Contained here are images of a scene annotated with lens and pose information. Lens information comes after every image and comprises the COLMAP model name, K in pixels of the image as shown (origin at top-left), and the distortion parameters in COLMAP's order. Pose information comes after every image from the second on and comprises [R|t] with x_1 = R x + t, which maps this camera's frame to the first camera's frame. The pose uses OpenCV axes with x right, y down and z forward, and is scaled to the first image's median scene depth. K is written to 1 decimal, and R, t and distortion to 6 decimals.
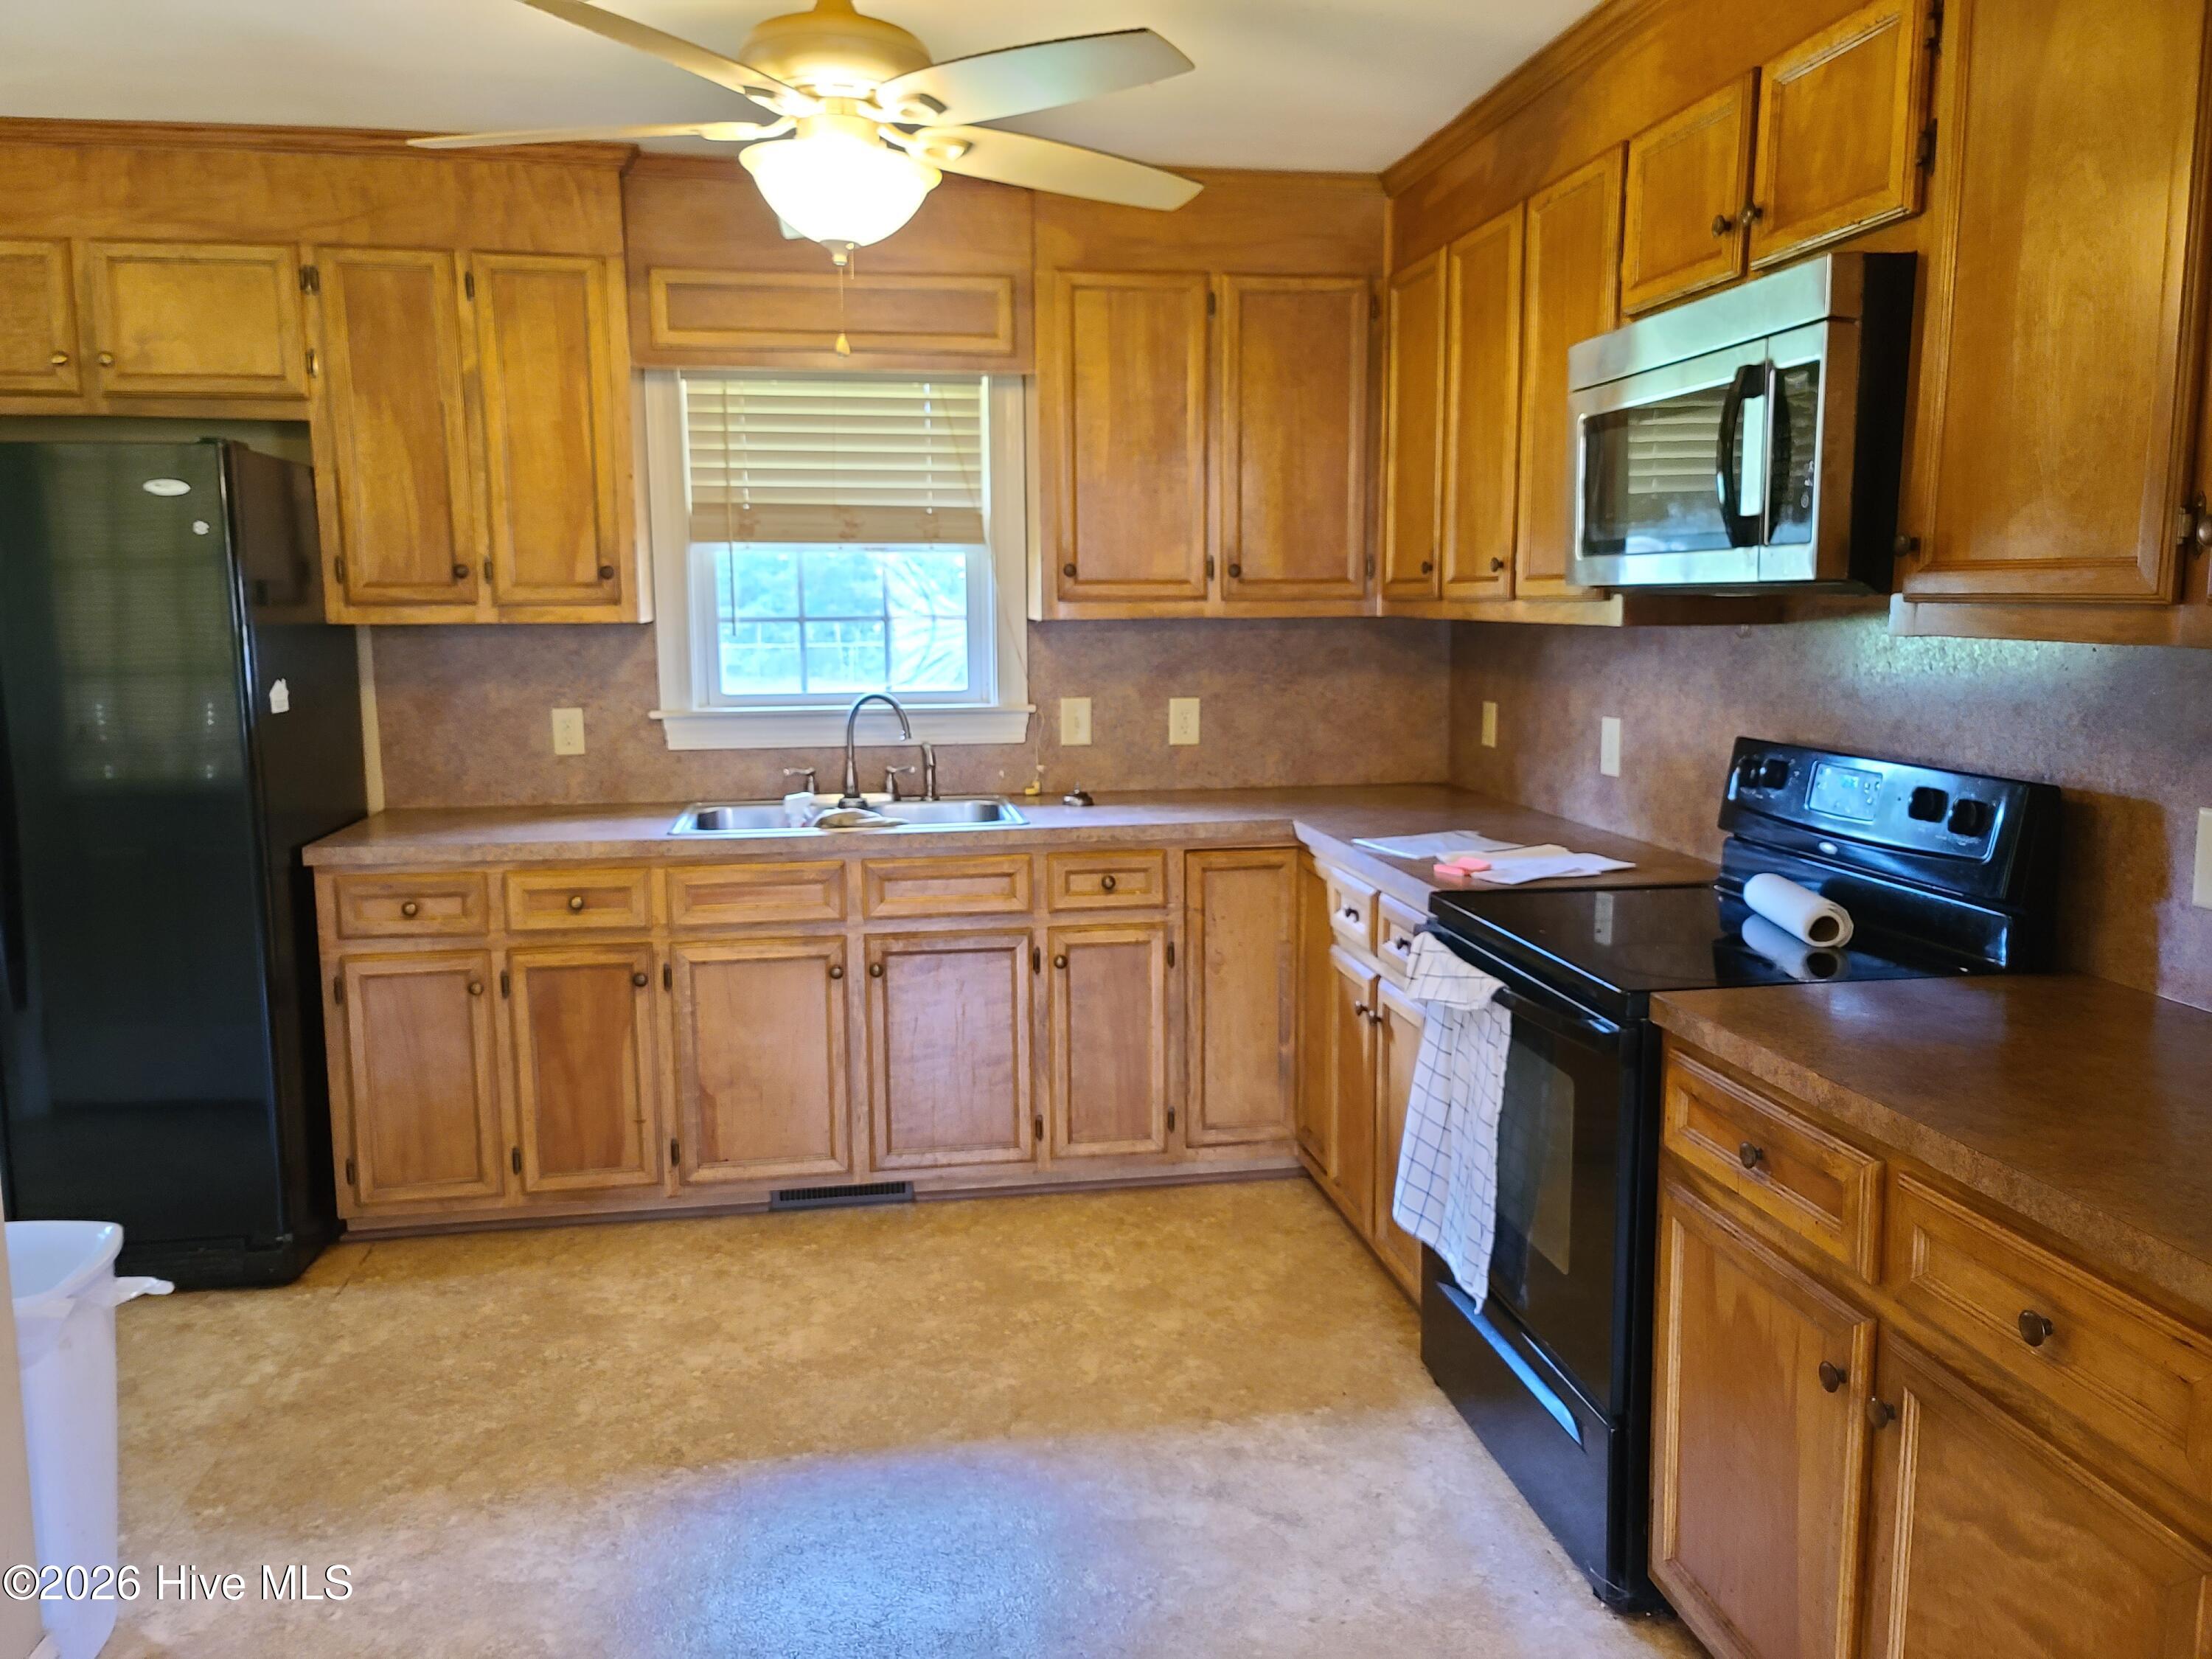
lens RADIAL K [[1621.5, 0, 1107.5], [0, 1621.5, 827.0], [0, 0, 1]] dist [0.032878, -0.015853]
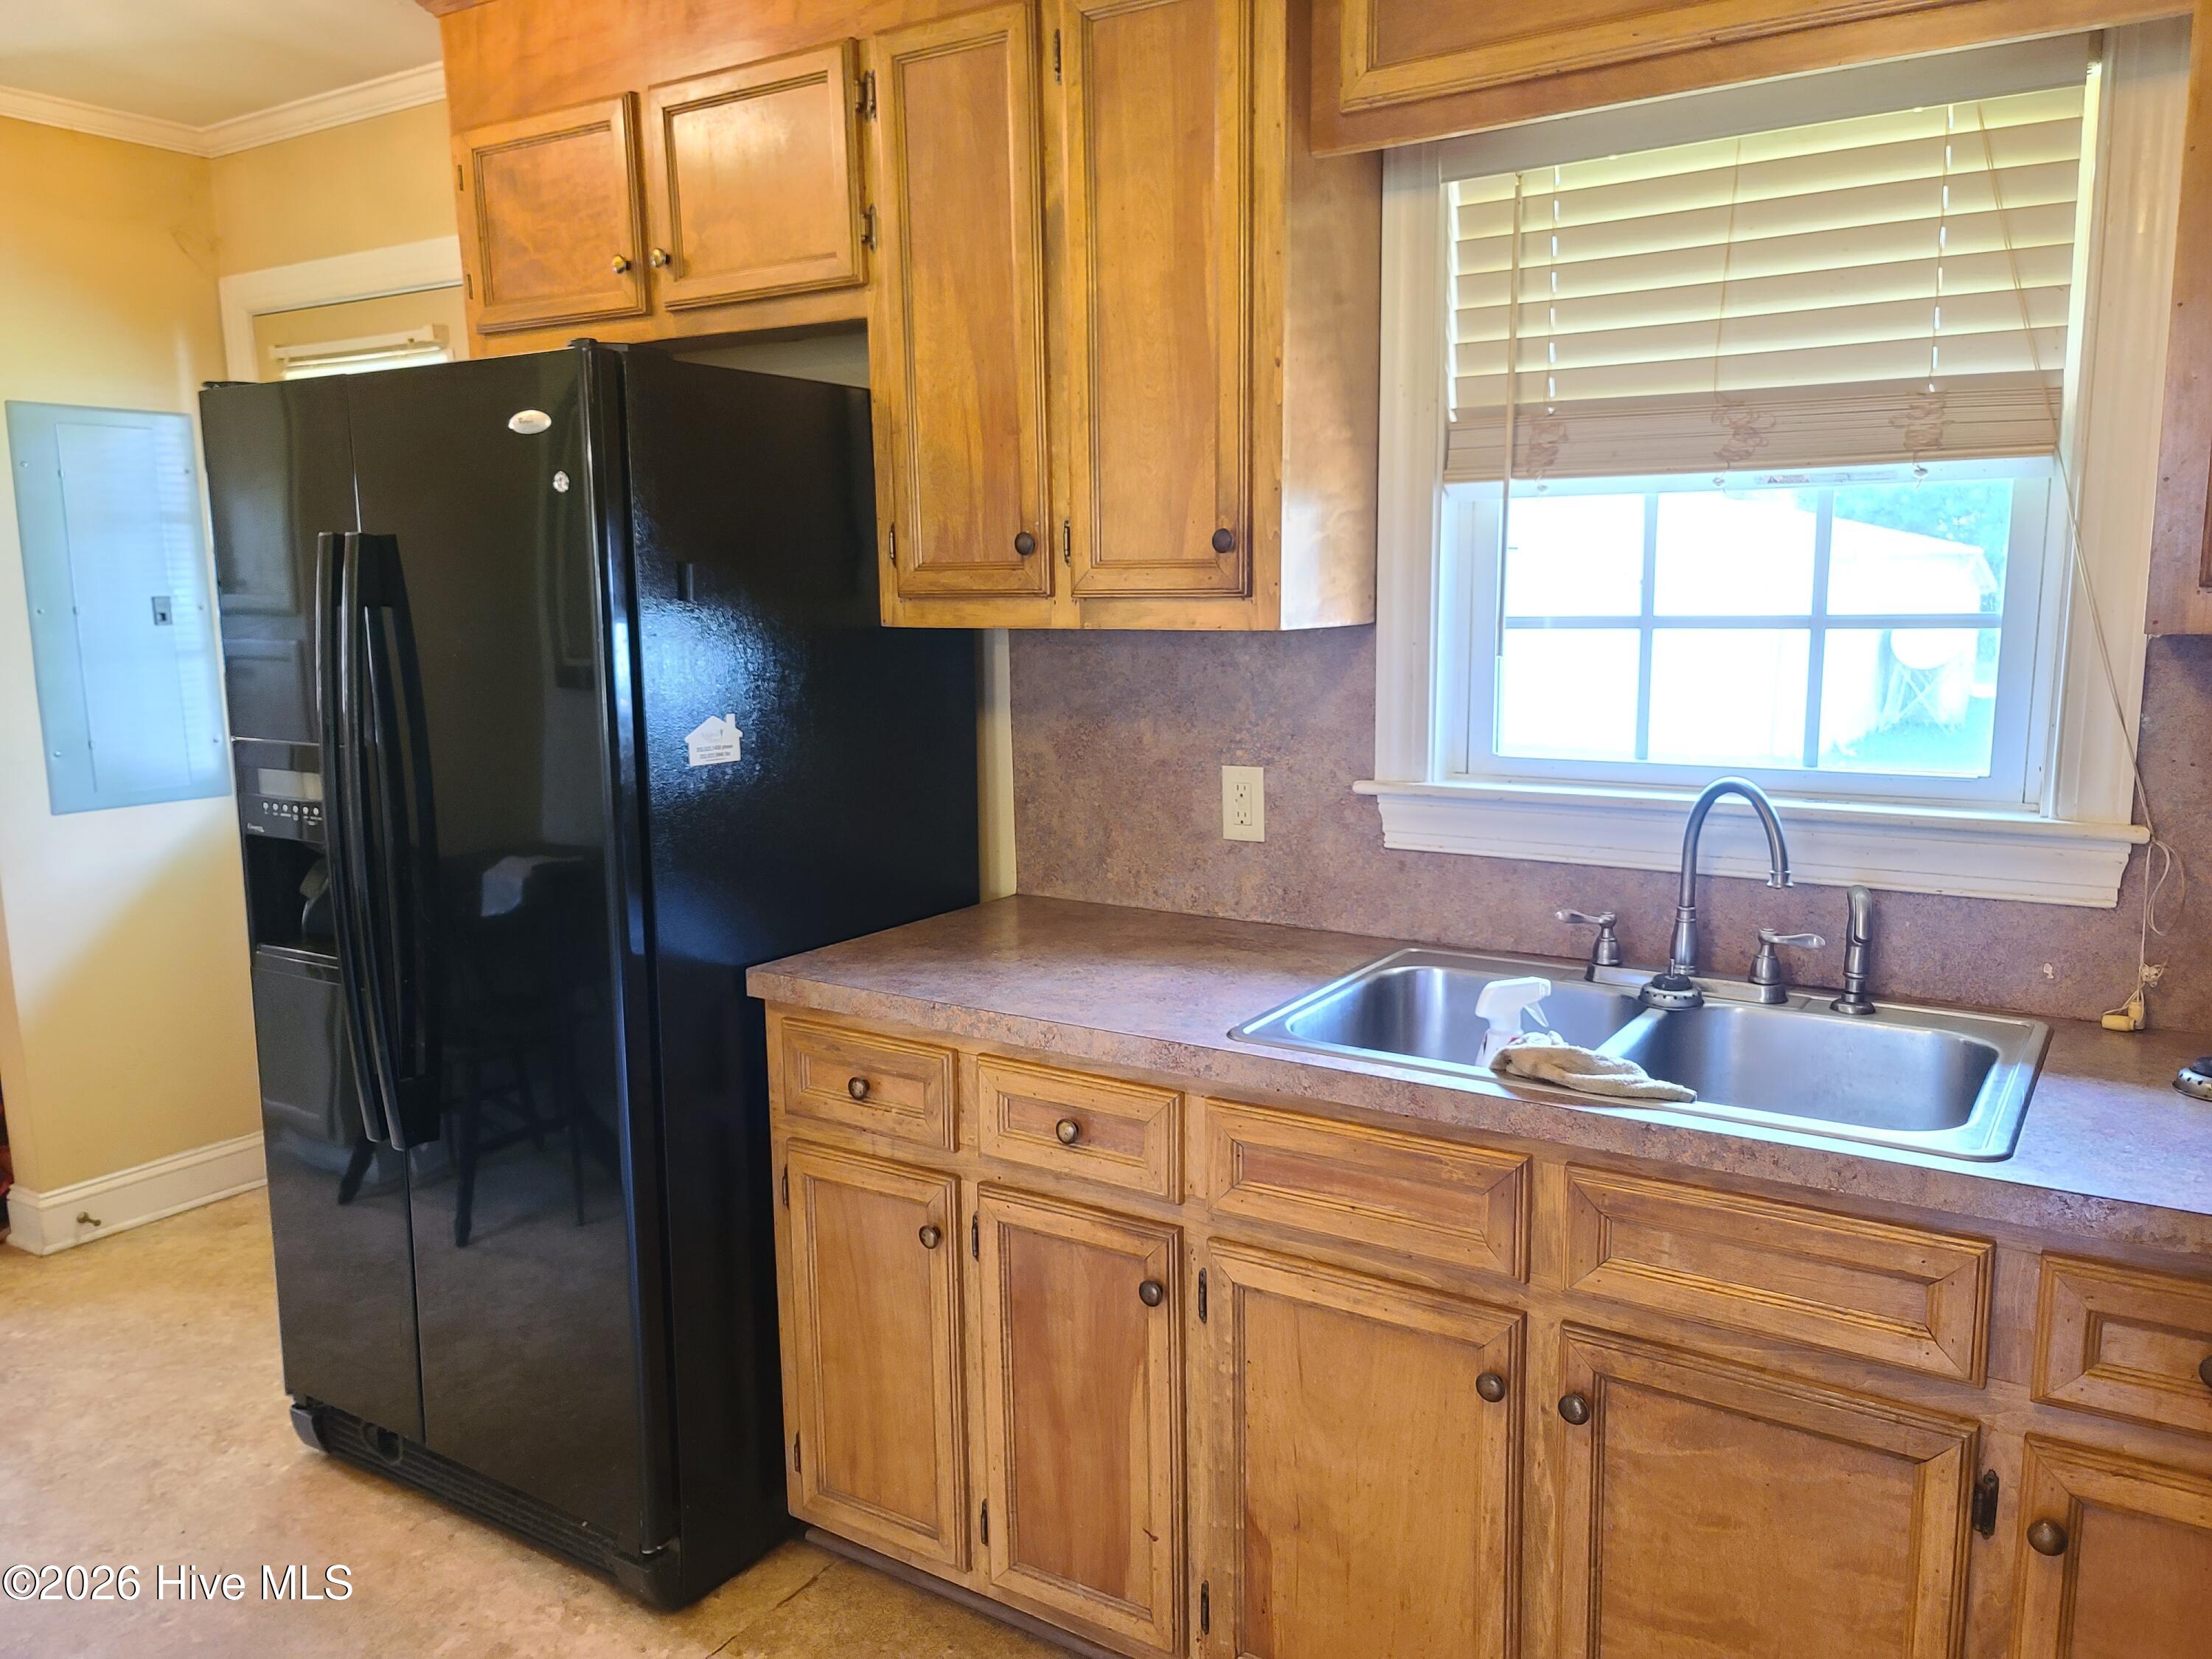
lens RADIAL K [[1621.5, 0, 1129.2], [0, 1621.5, 858.1], [0, 0, 1]] dist [0.032878, -0.015853]
pose [[0.744948, 0.108602, -0.658223, 0.046431], [-0.087522, 0.994043, 0.064957, -0.081435], [0.661356, 0.009220, 0.750015, 0.562655]]
